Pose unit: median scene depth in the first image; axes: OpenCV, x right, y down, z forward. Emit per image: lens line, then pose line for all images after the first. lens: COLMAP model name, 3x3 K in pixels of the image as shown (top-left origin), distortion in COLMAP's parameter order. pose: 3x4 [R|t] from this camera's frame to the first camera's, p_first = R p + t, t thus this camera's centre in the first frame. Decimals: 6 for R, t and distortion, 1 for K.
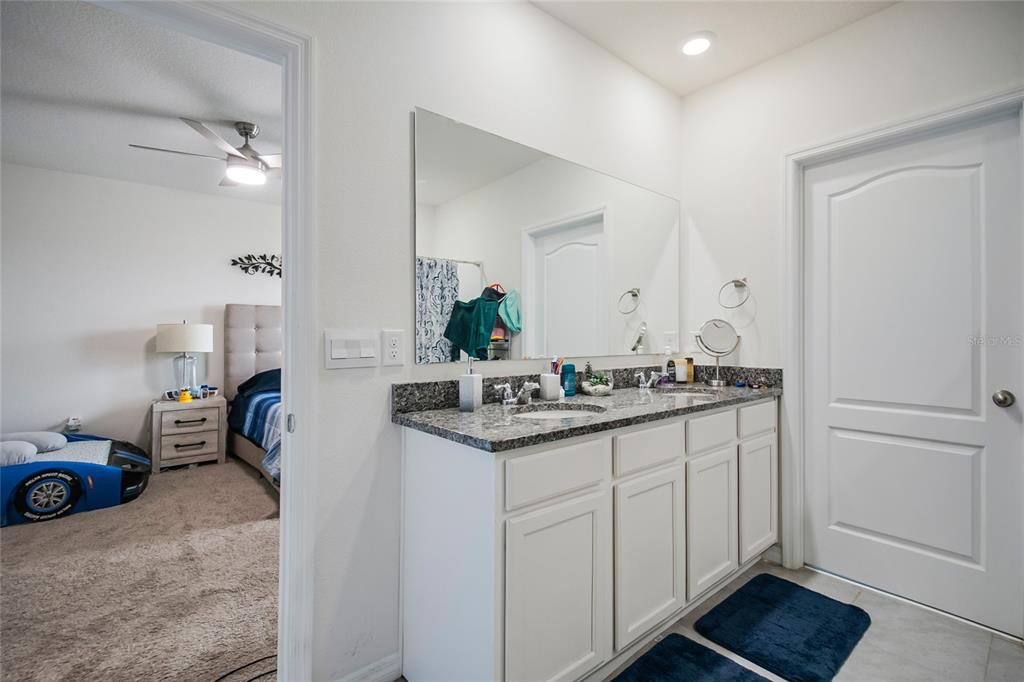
lens RADIAL K [[454.6, 0, 520.5], [0, 454.6, 339.8], [0, 0, 1]] dist [-0.002922, 0.000031]
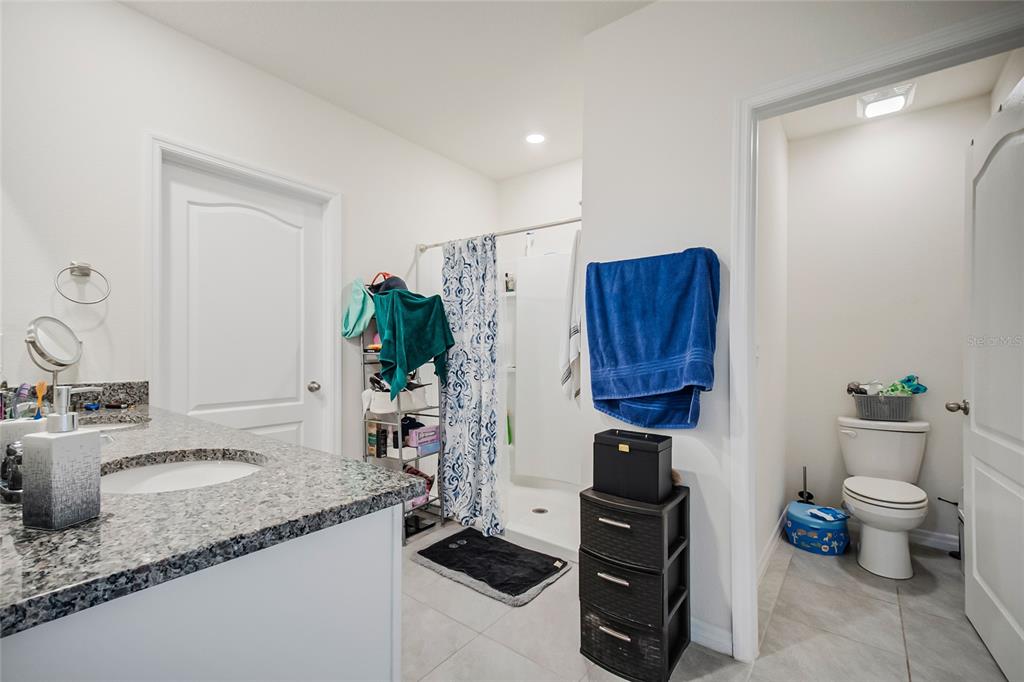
lens RADIAL K [[454.6, 0, 519.2], [0, 454.6, 345.5], [0, 0, 1]] dist [-0.002922, 0.000031]
pose [[-0.239338, 0.006299, 0.970916, -0.434524], [-0.004381, 0.999962, -0.007567, -0.000665], [-0.970926, -0.006065, -0.239301, 0.520159]]
